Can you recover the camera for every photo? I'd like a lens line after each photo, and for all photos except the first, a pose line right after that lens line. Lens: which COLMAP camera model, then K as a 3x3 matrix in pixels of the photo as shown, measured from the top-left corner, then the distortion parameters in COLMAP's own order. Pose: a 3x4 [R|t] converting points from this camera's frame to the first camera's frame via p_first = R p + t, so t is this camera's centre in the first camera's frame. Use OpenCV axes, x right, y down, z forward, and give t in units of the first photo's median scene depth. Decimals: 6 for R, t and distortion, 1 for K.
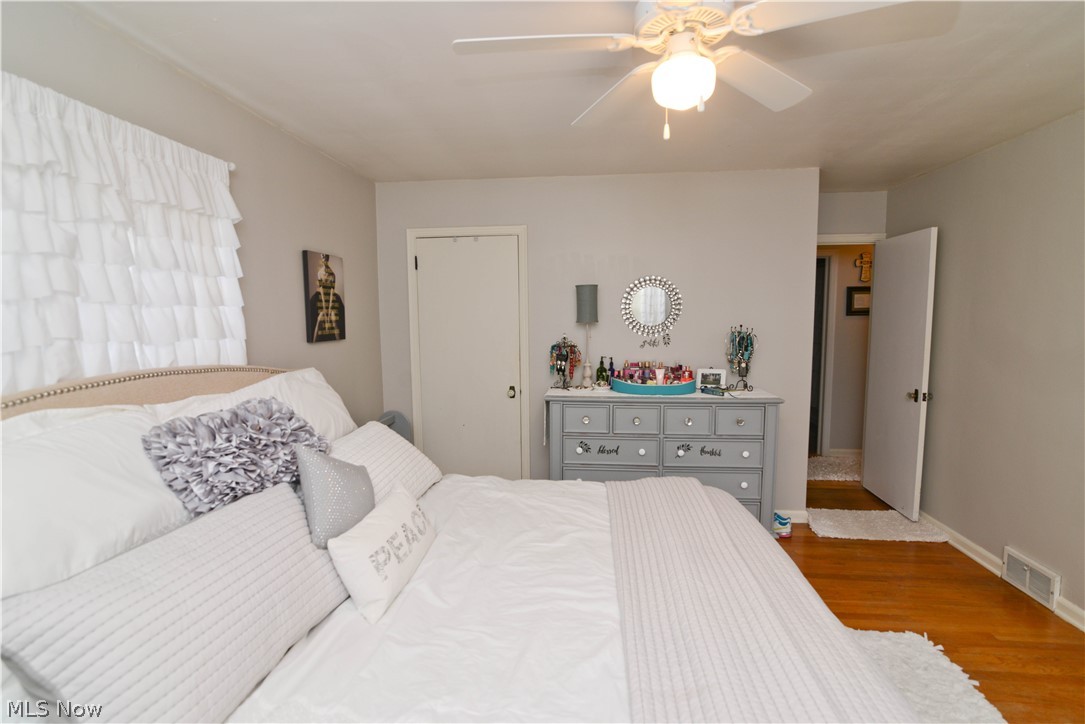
lens RADIAL K [[519.9, 0, 538.5], [0, 519.9, 365.8], [0, 0, 1]] dist [-0.021624, 0.001334]
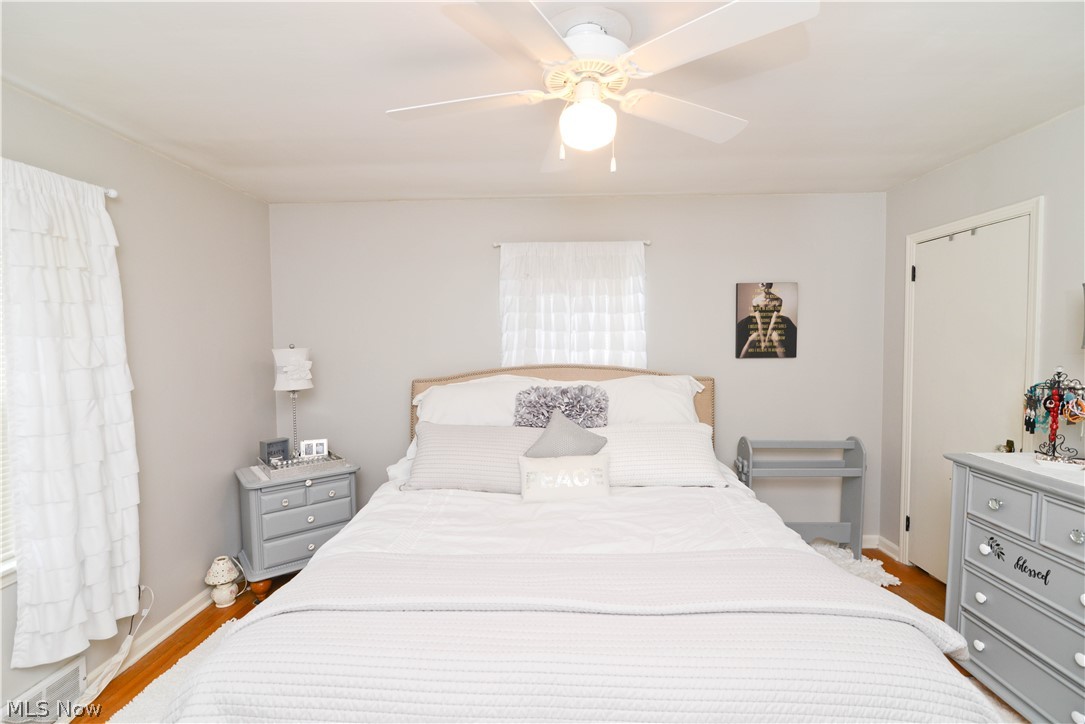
lens RADIAL K [[499.7, 0, 543.7], [0, 499.7, 365.3], [0, 0, 1]] dist [-0.019863, 0.001061]
pose [[0.074071, 0.059106, -0.995500, 0.617938], [-0.089362, 0.994620, 0.052404, -0.042843], [0.993241, 0.085078, 0.078954, 0.400703]]
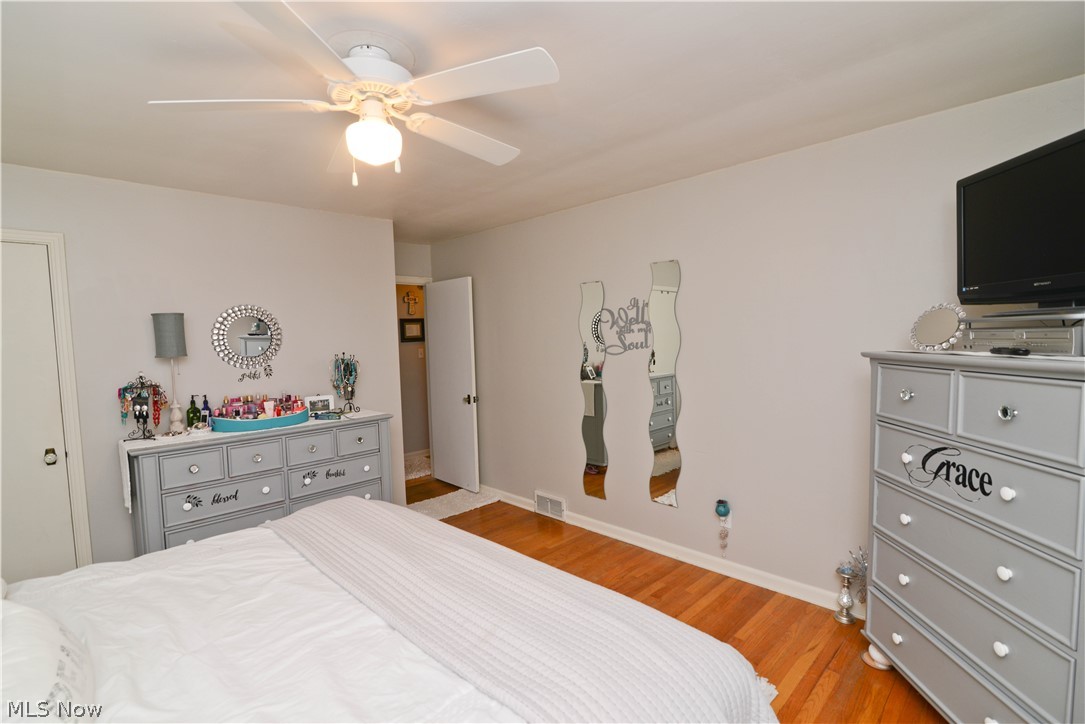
lens RADIAL K [[499.7, 0, 543.7], [0, 499.7, 365.3], [0, 0, 1]] dist [-0.019863, 0.001061]
pose [[0.620188, -0.058078, 0.782300, -0.177948], [0.102564, 0.994698, -0.007464, -0.001413], [-0.777719, 0.084864, 0.622857, 0.023643]]
